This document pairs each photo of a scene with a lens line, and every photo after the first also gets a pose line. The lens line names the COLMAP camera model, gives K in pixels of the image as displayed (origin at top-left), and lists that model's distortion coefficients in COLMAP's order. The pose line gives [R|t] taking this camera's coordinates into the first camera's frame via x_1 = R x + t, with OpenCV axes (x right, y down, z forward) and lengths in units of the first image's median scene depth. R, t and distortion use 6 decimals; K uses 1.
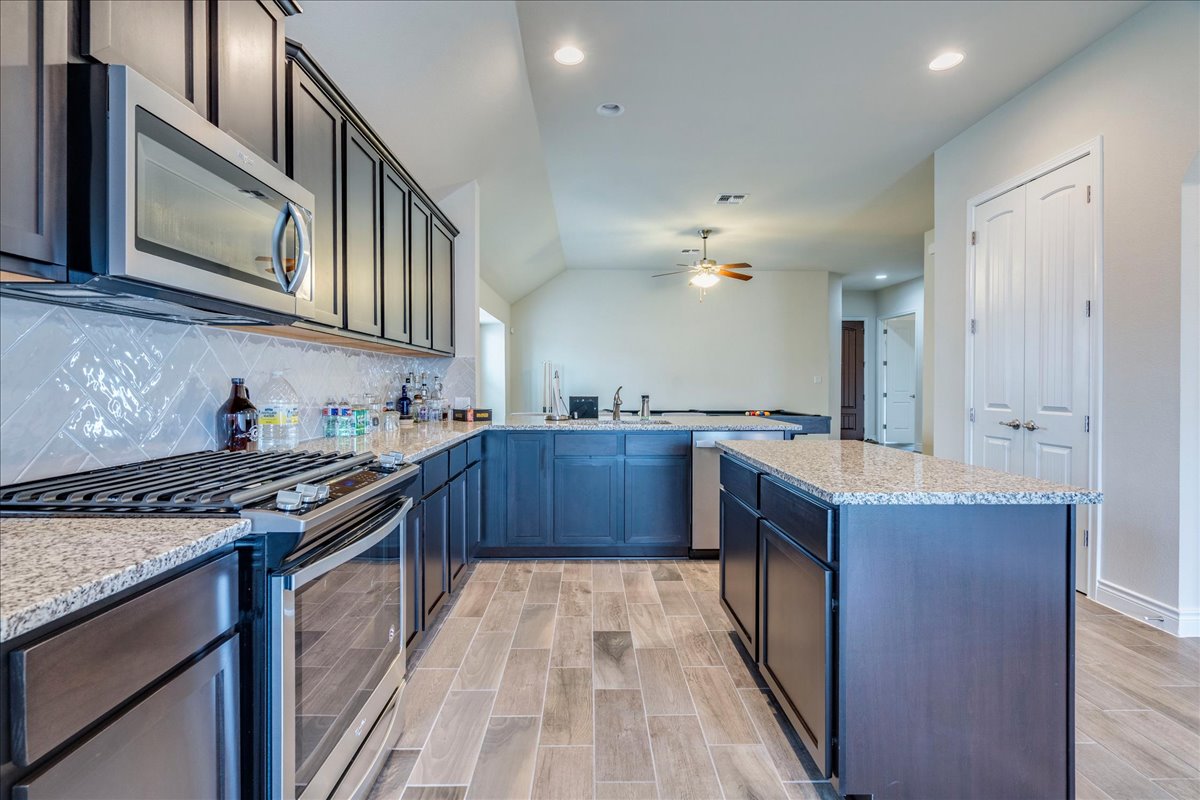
lens RADIAL K [[561.5, 0, 598.4], [0, 561.5, 391.4], [0, 0, 1]] dist [-0.002813, 0.001560]
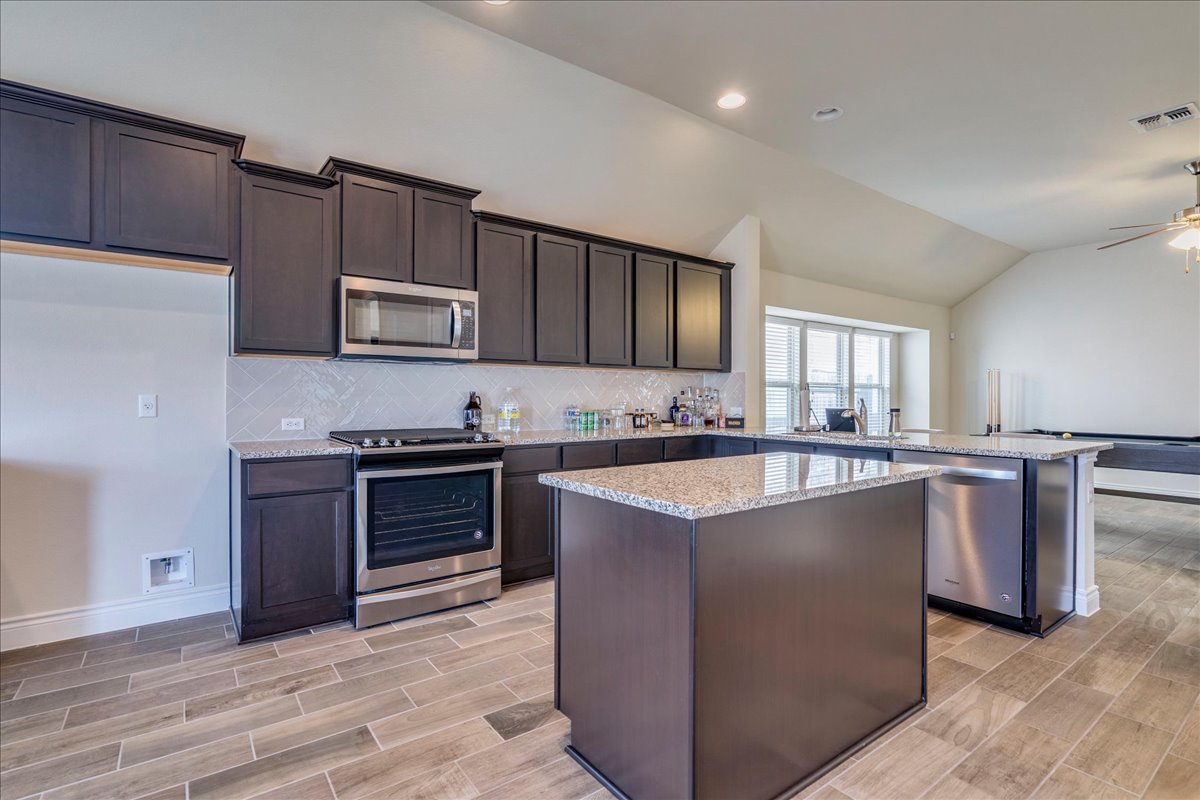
lens RADIAL K [[561.5, 0, 611.0], [0, 561.5, 400.4], [0, 0, 1]] dist [-0.002813, 0.001560]
pose [[0.591988, 0.007127, -0.805916, 0.726521], [-0.013200, 0.999913, -0.000853, 0.001237], [0.805839, 0.011143, 0.592030, 0.153600]]
